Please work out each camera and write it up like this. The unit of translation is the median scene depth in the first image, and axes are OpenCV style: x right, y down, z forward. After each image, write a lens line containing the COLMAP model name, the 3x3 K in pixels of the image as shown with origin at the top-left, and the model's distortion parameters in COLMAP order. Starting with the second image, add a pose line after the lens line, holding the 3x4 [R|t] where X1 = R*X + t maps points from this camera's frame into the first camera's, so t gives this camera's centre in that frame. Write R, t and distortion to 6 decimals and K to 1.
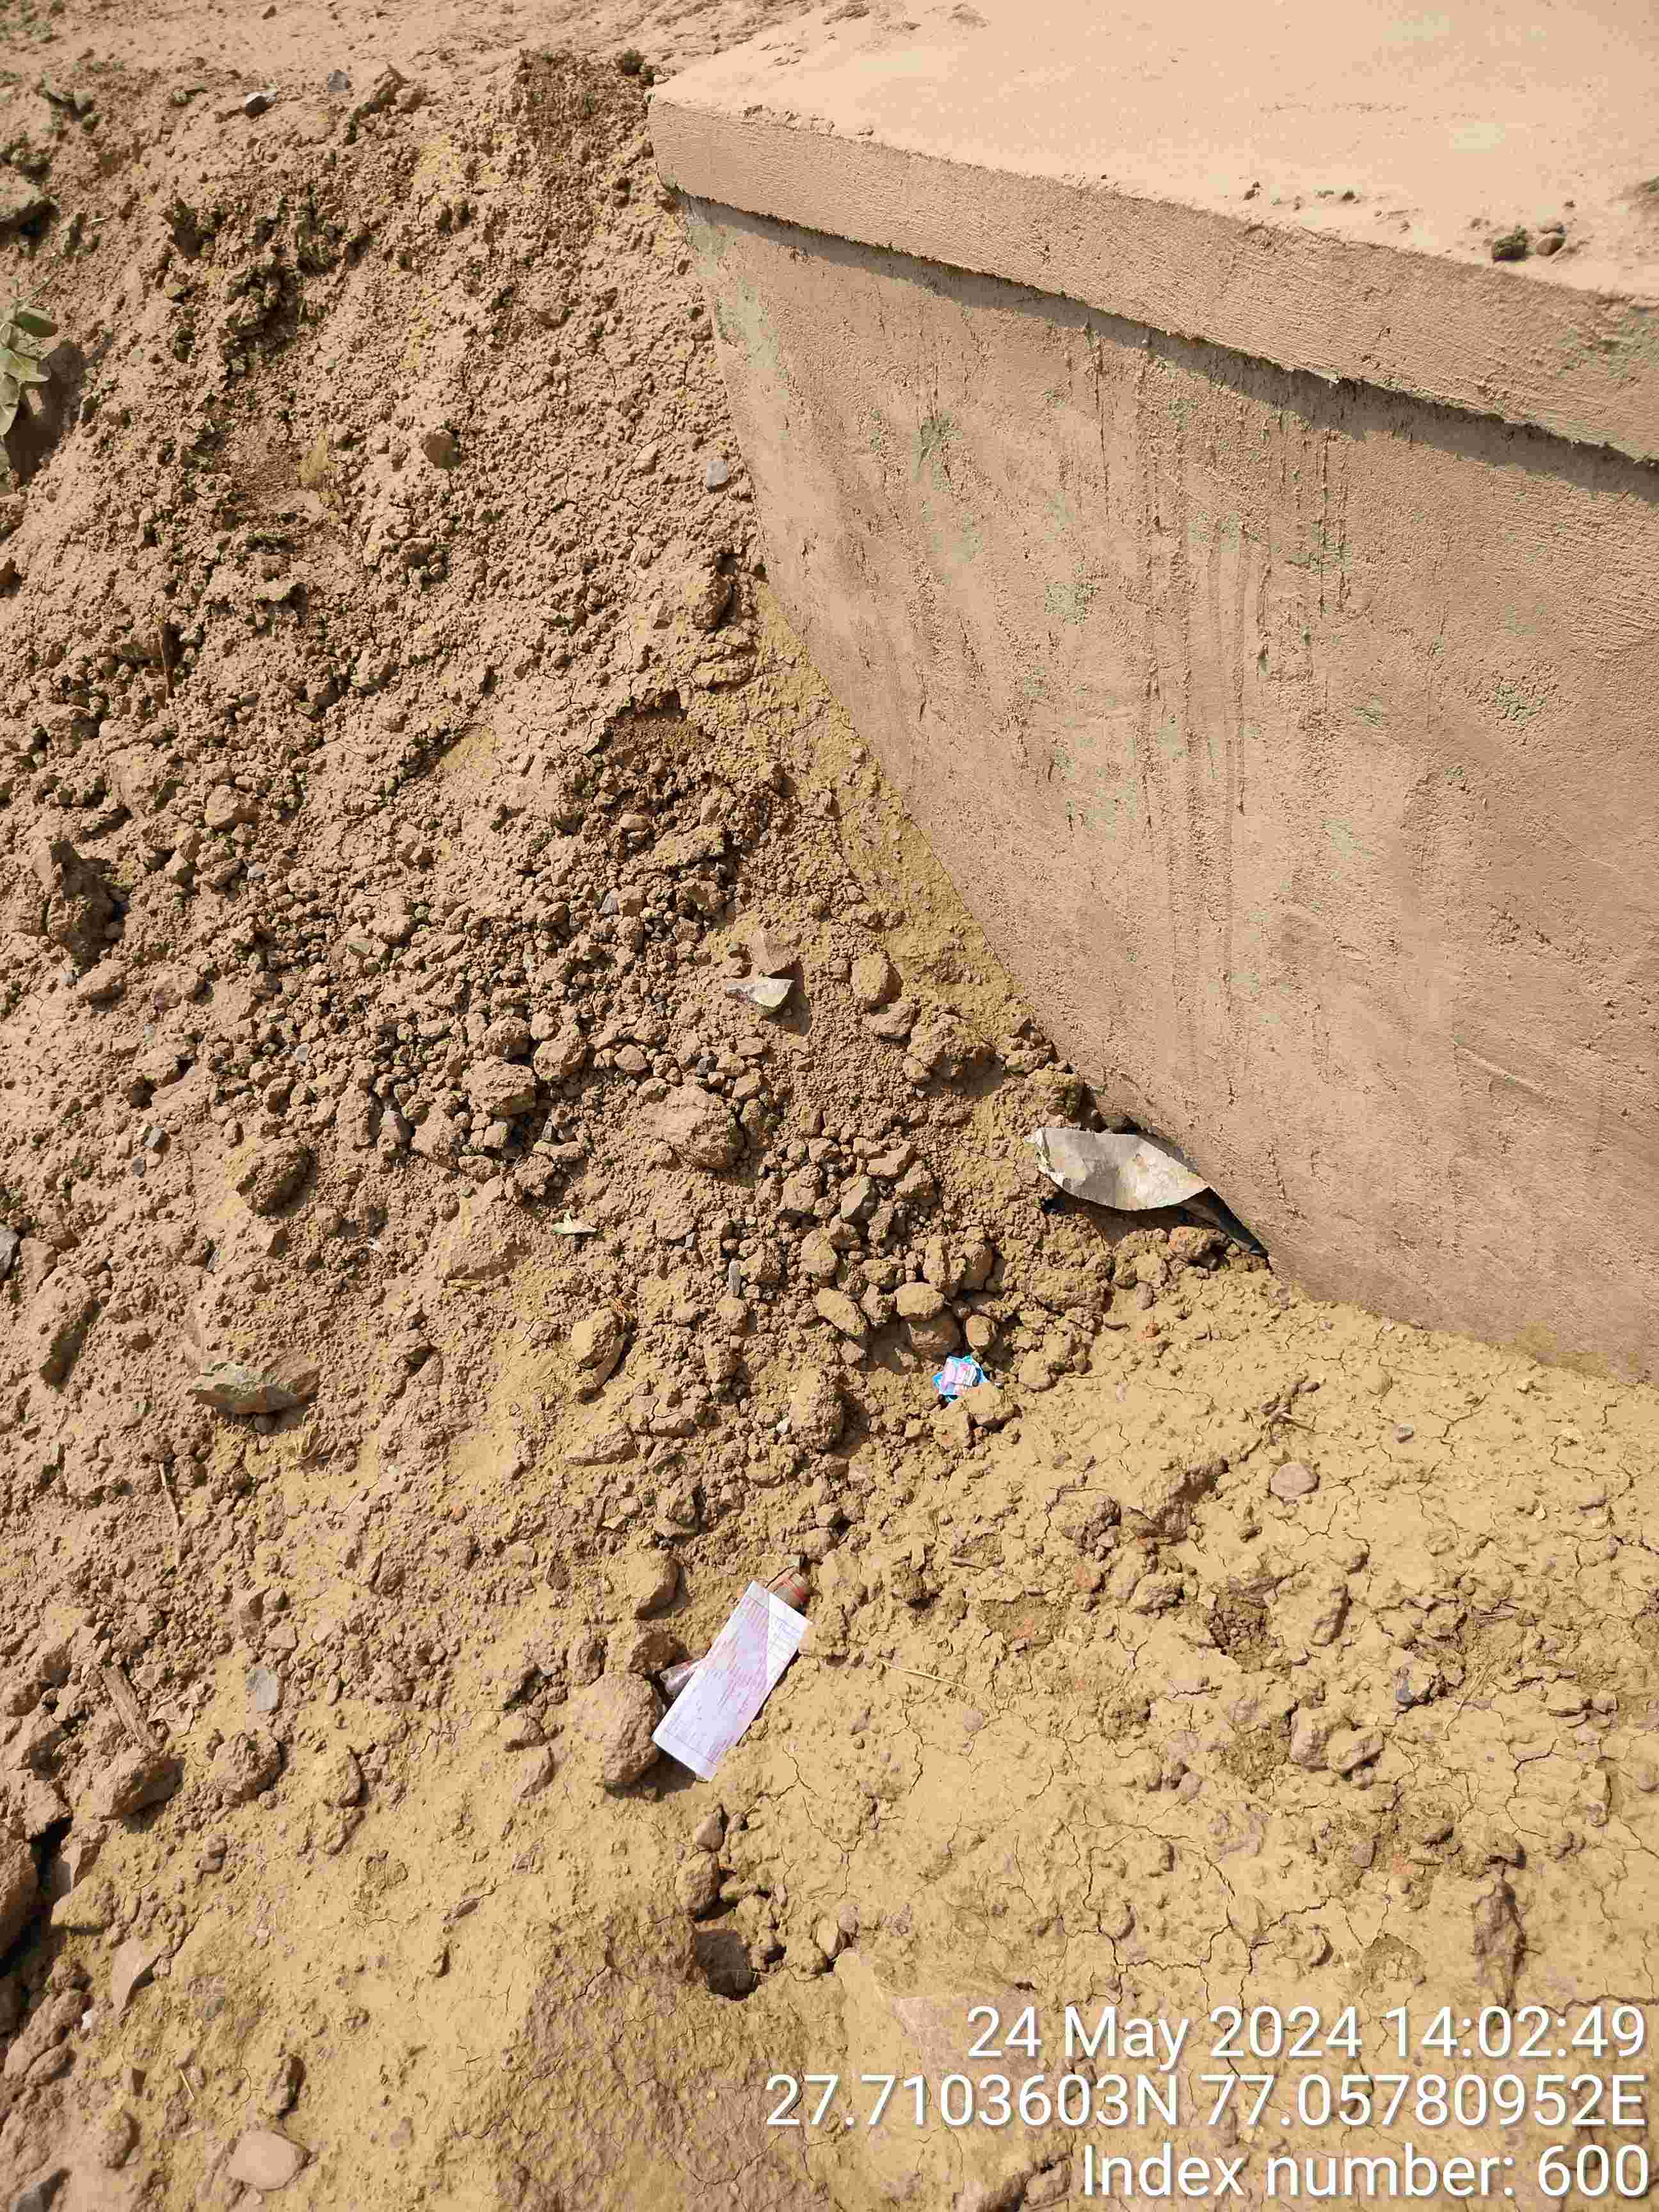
lens RADIAL K [[1636.6, 0, 827.4], [0, 1636.6, 1103.3], [0, 0, 1]] dist [-0.012582, -0.003199]
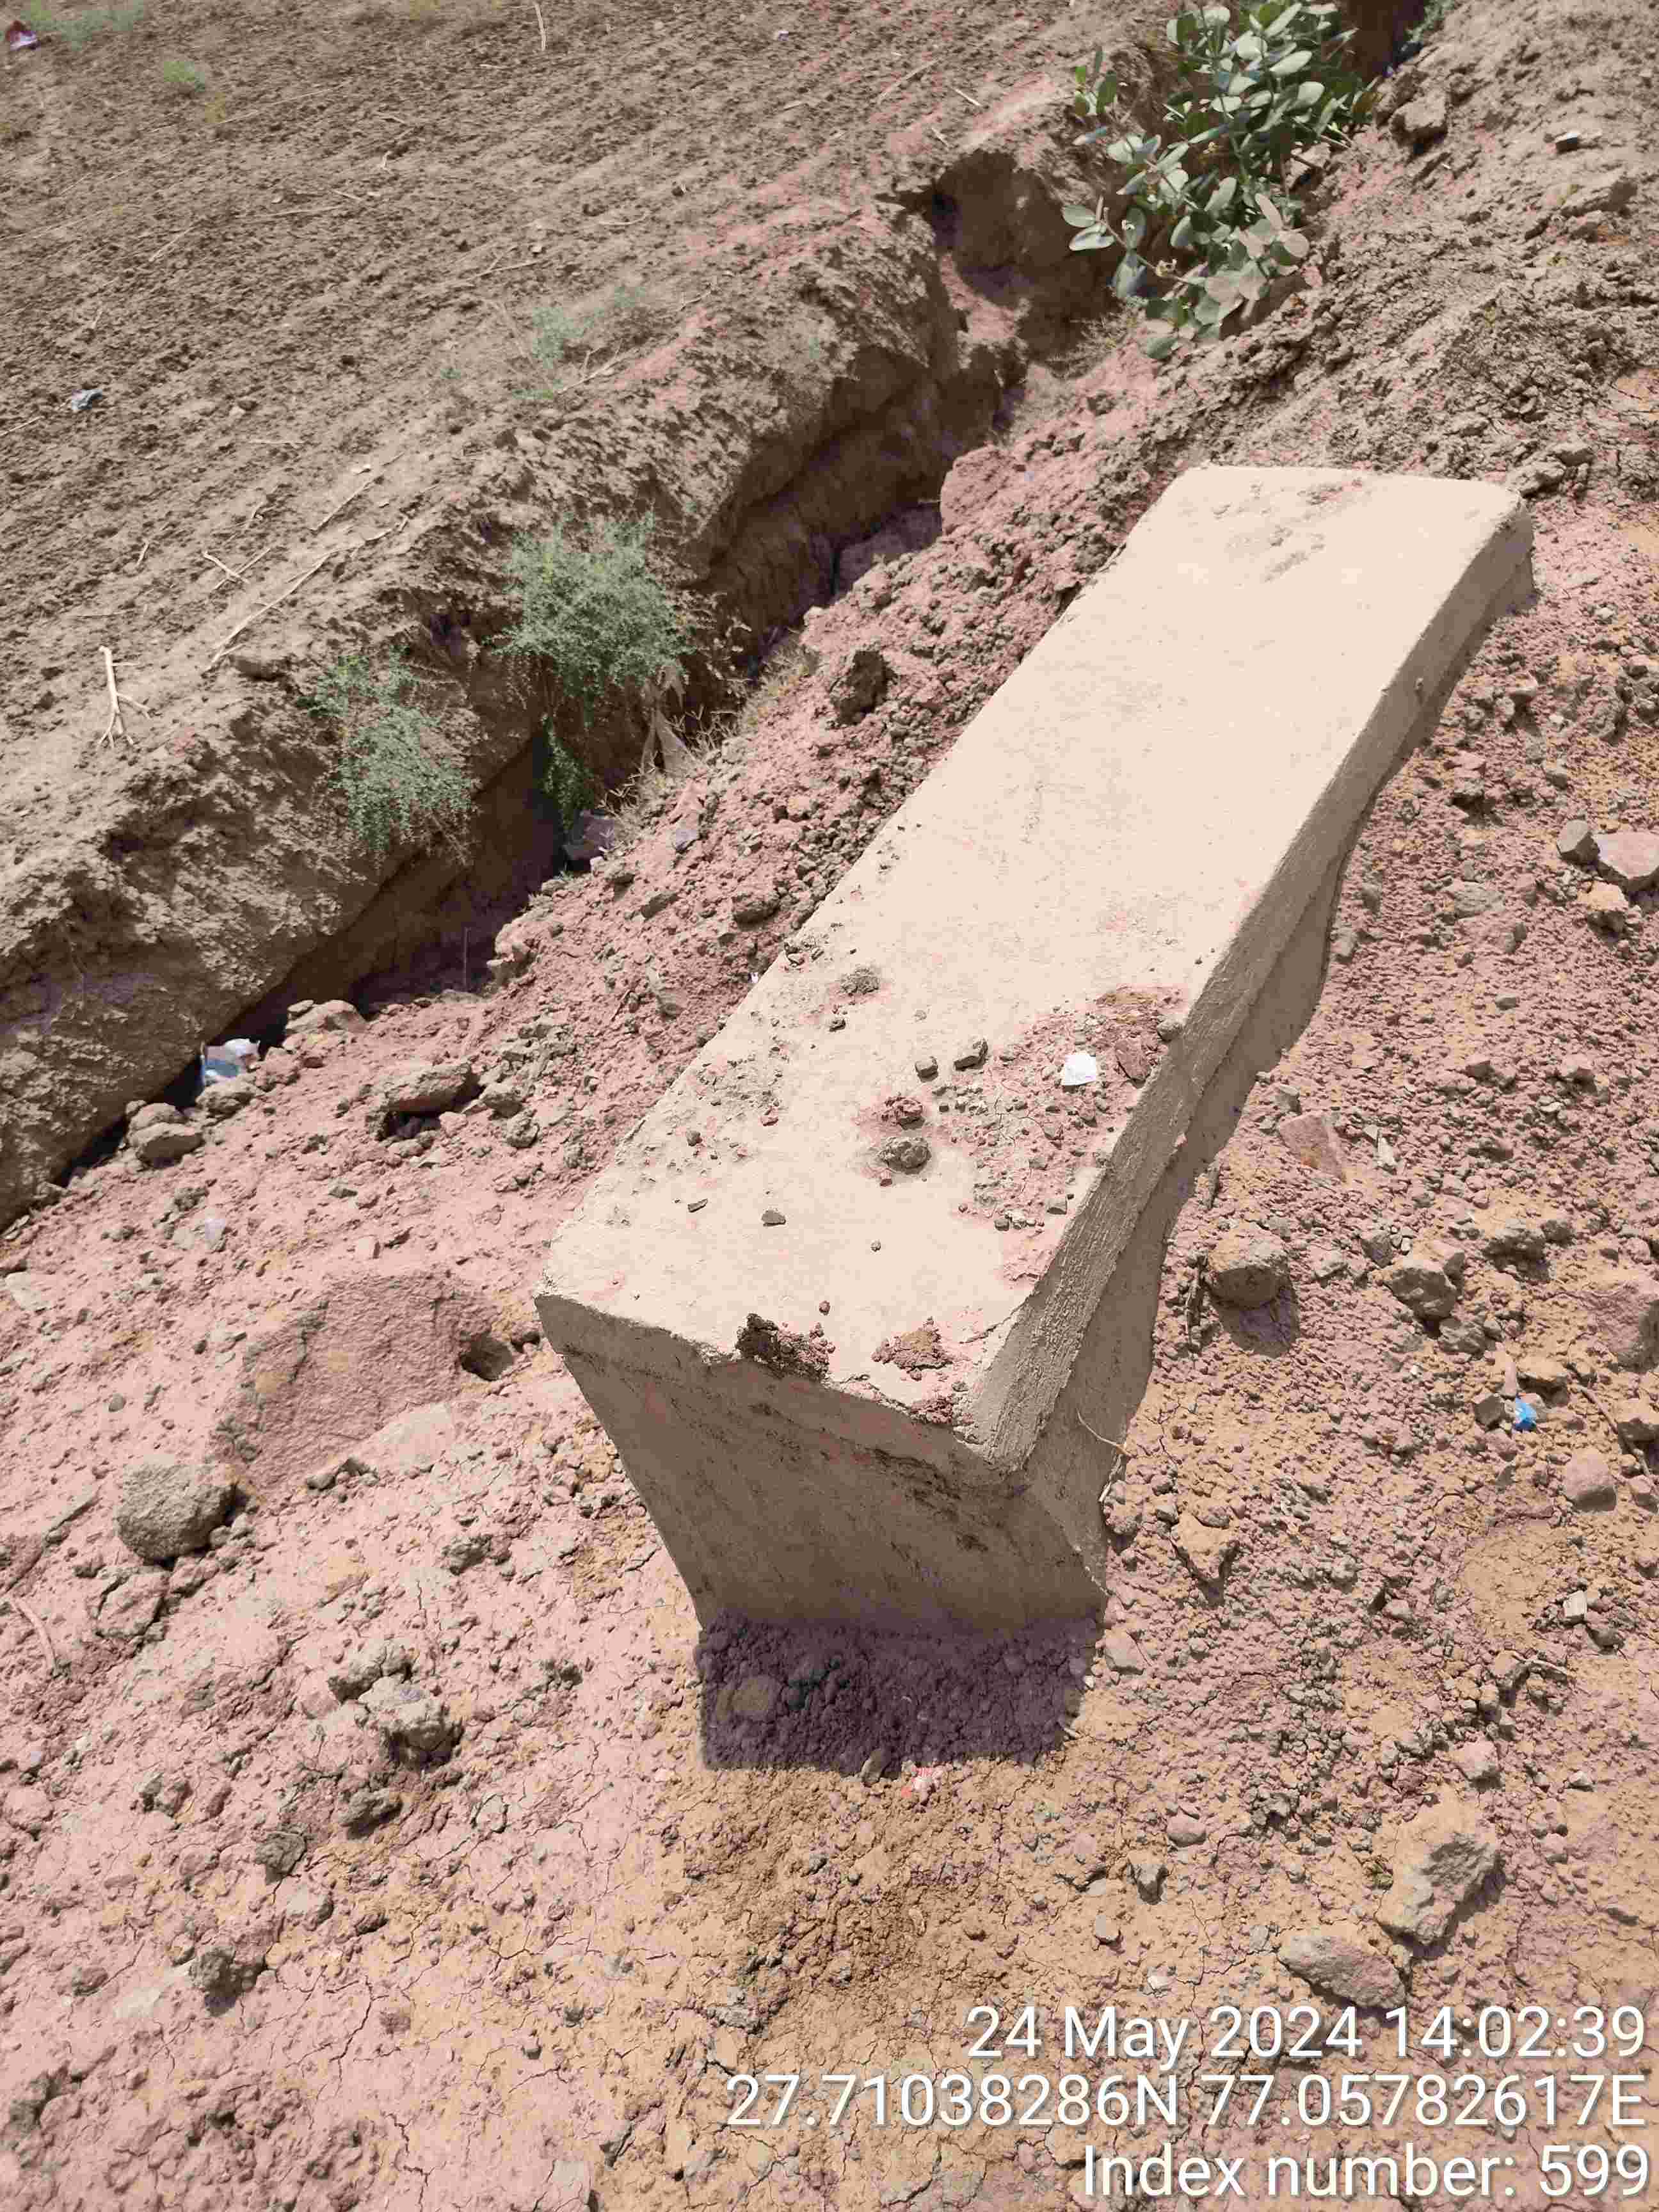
lens RADIAL K [[1636.6, 0, 828.7], [0, 1636.6, 1108.0], [0, 0, 1]] dist [-0.012582, -0.003199]
pose [[0.461715, 0.699511, -0.545440, 0.760752], [-0.538934, 0.709620, 0.453860, -0.617881], [0.704535, 0.084402, 0.704632, -0.095331]]
